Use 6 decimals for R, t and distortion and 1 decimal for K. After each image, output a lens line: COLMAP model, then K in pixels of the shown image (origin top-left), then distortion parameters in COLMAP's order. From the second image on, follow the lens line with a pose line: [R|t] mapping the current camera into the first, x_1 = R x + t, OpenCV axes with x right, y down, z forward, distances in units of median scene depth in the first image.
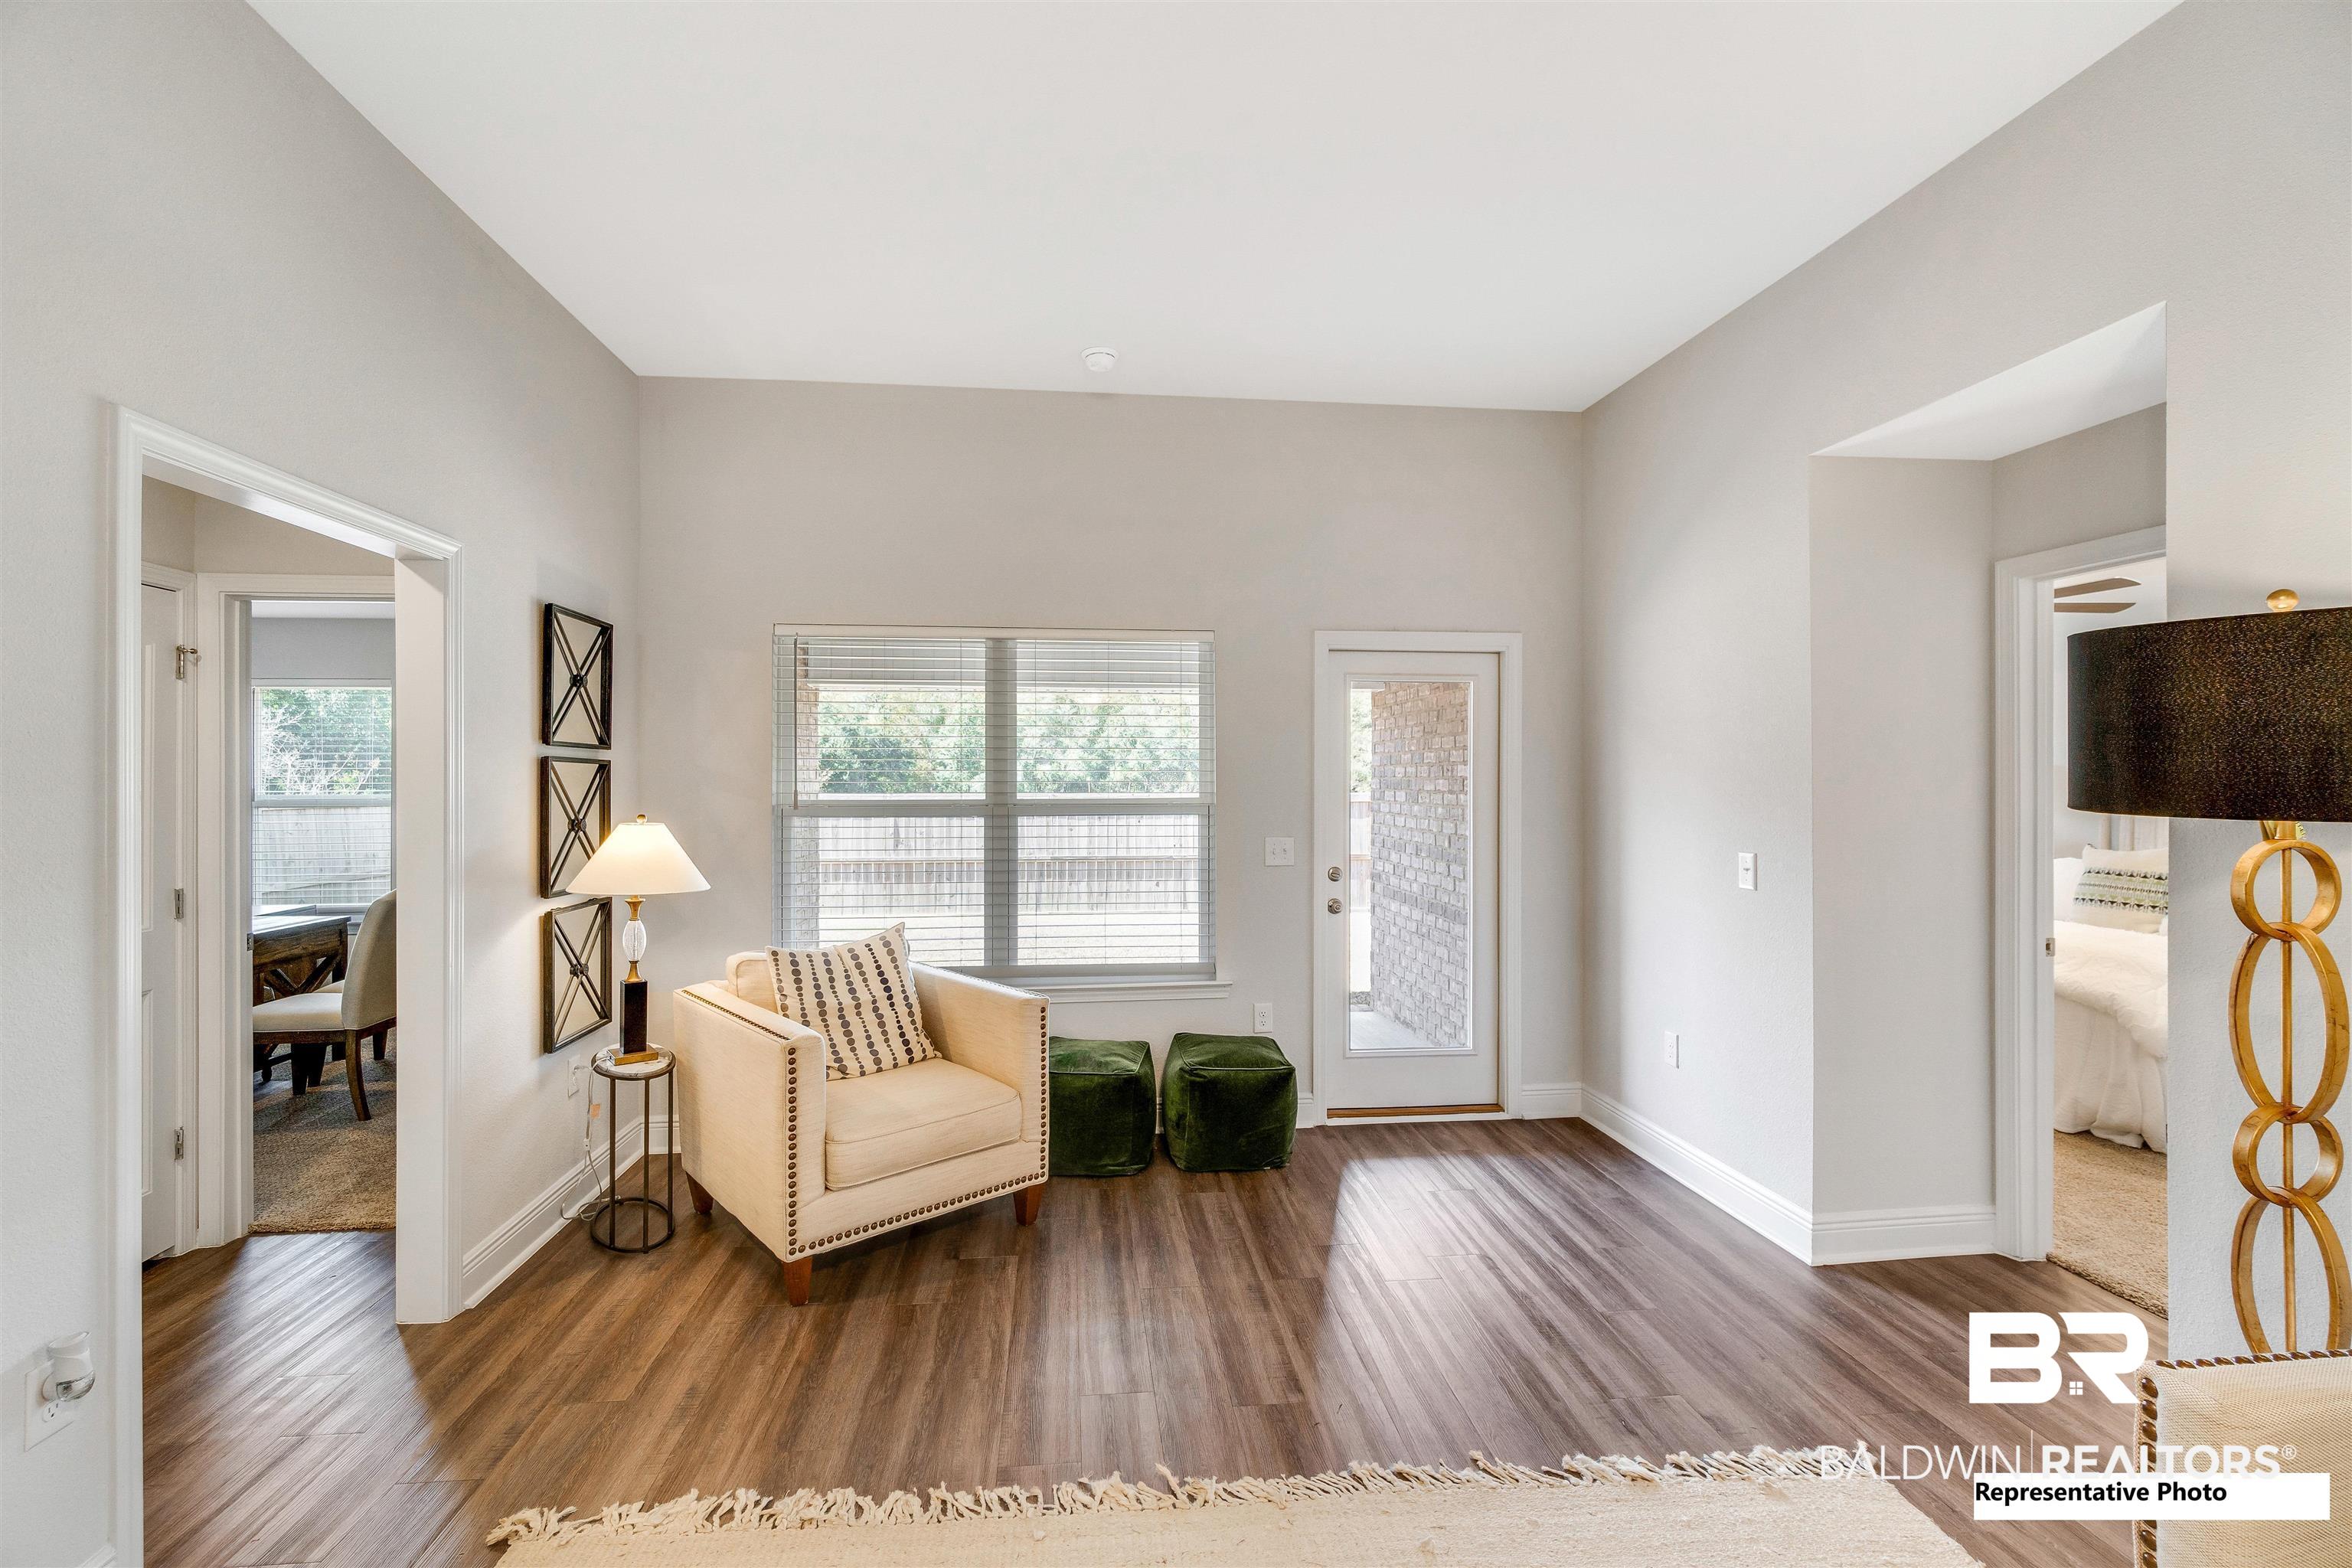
lens RADIAL K [[1031.5, 0, 1142.8], [0, 1031.5, 775.5], [0, 0, 1]] dist [0.001309, -0.000263]
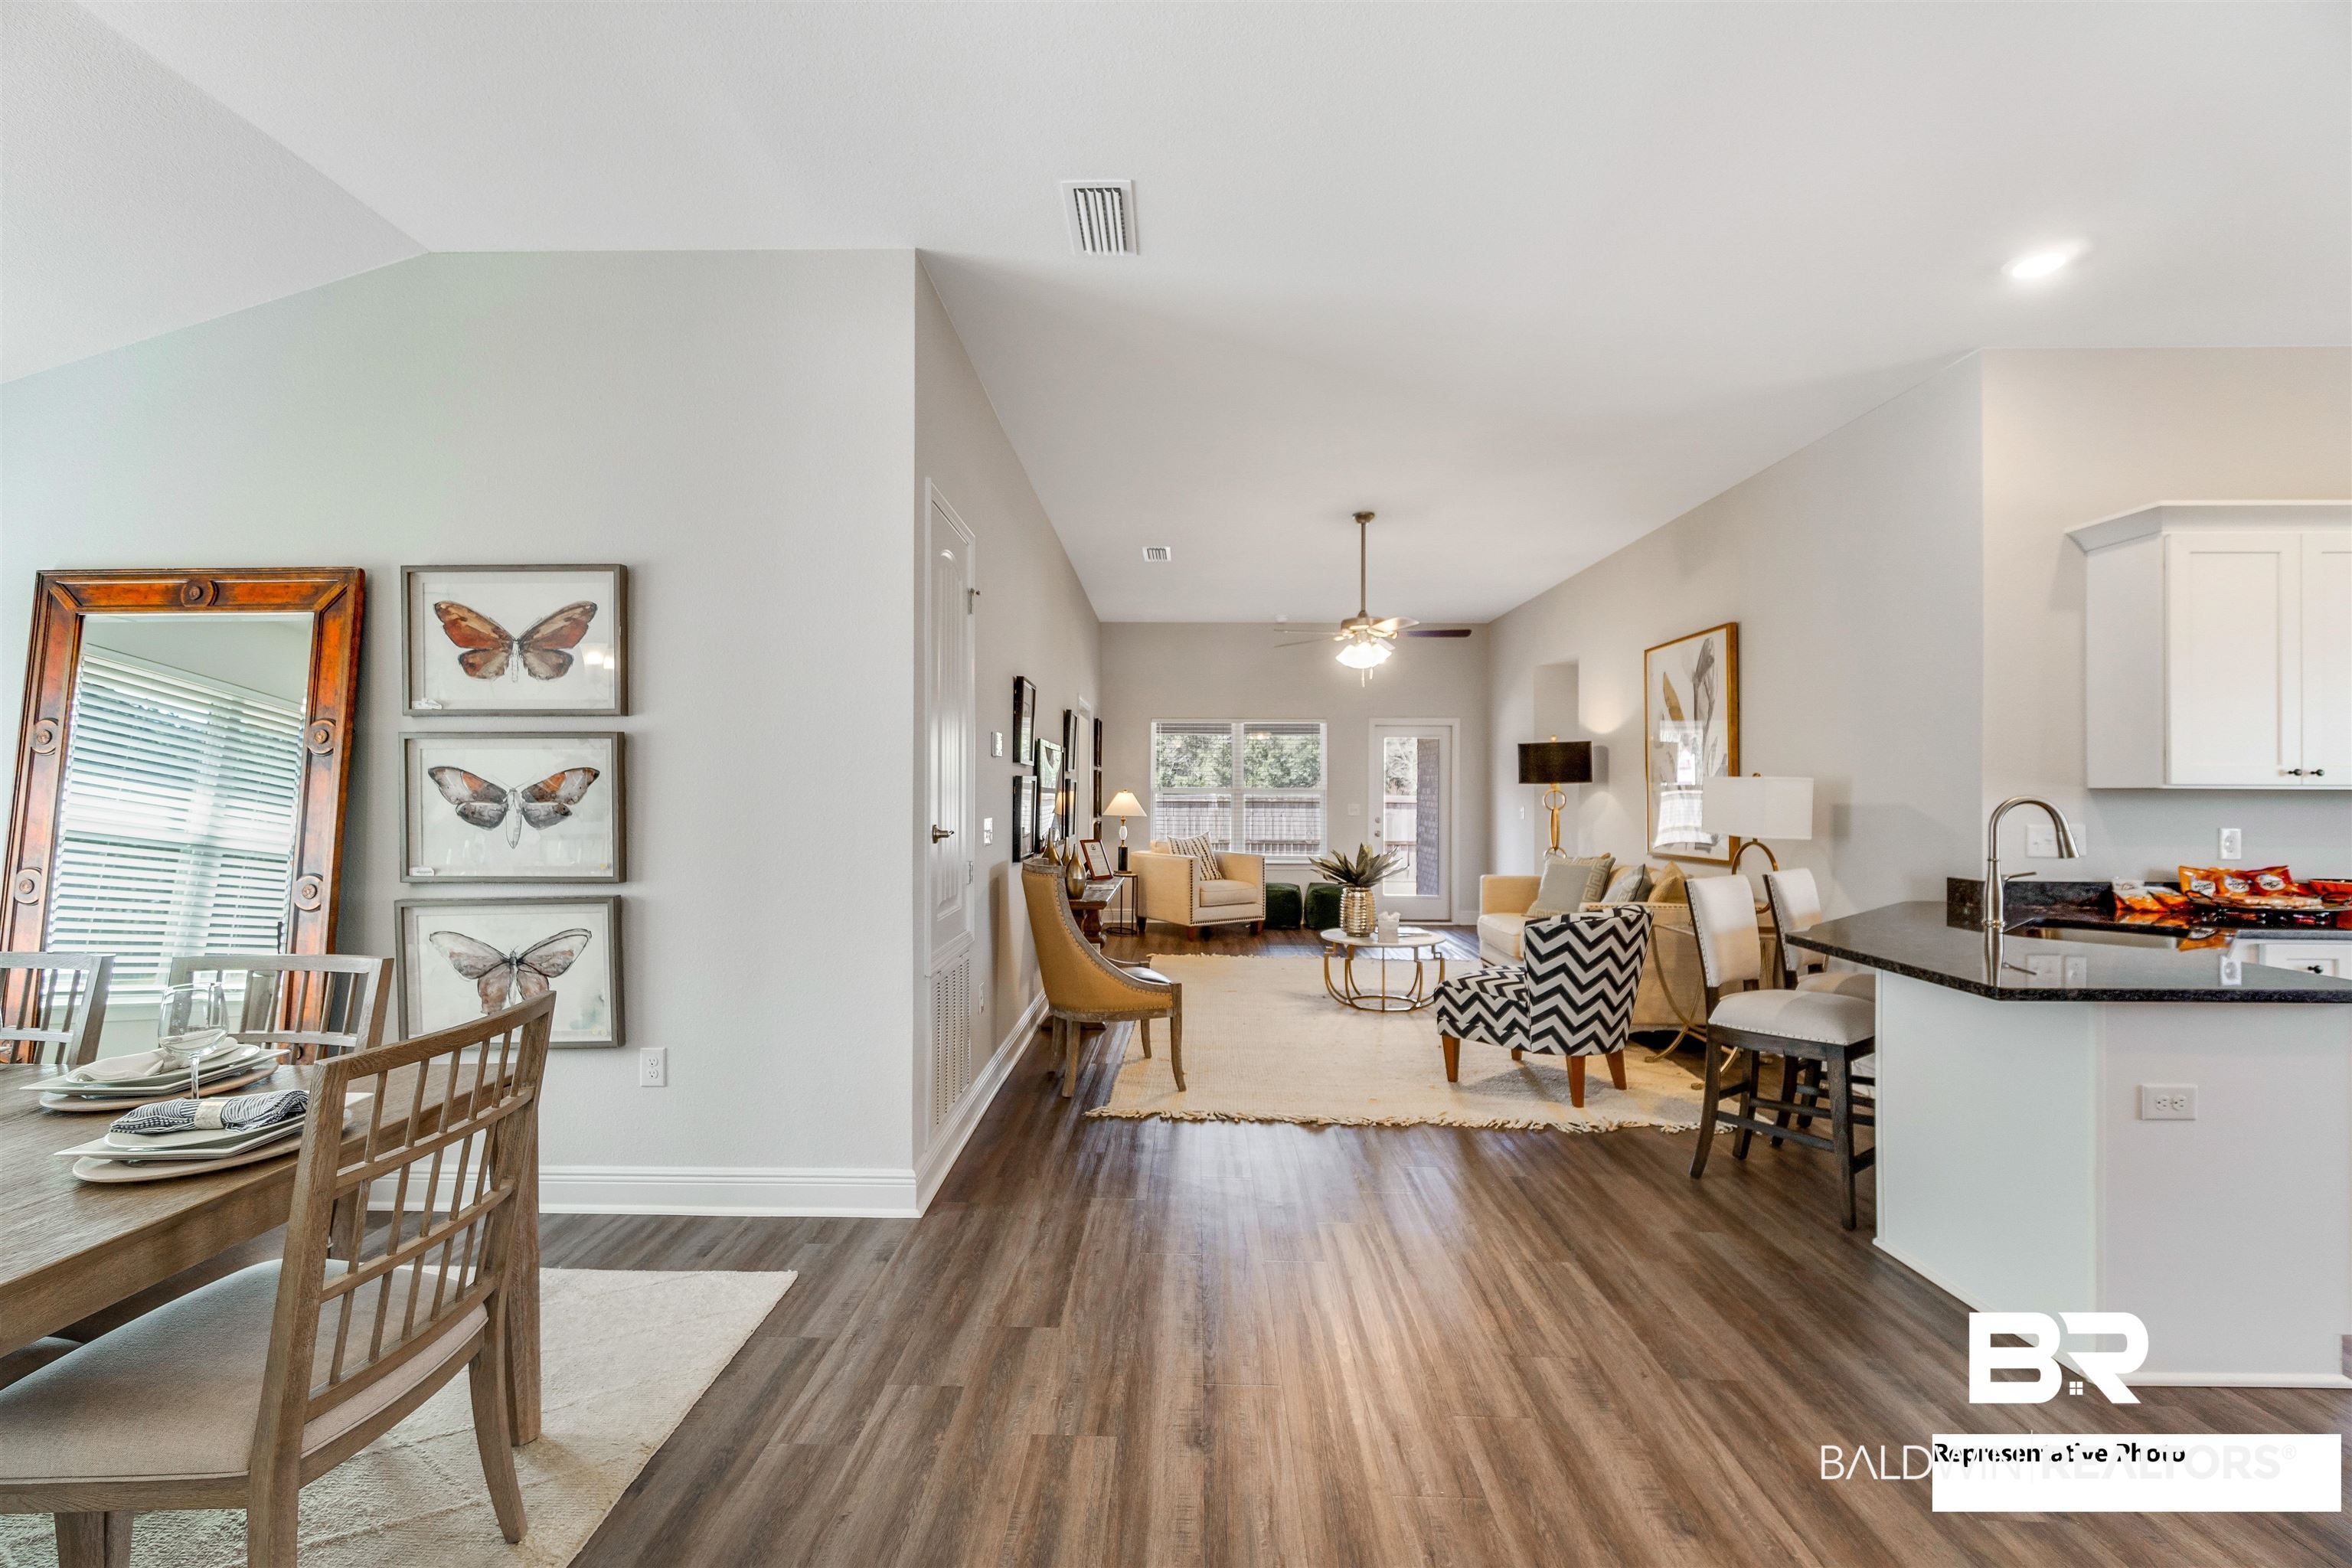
lens RADIAL K [[1031.5, 0, 1193.5], [0, 1031.5, 743.4], [0, 0, 1]] dist [0.001309, -0.000263]
pose [[0.997054, -0.003604, -0.076618, -0.065647], [0.000412, 0.999133, -0.041636, 0.023828], [0.076702, 0.041481, 0.996191, -1.788309]]
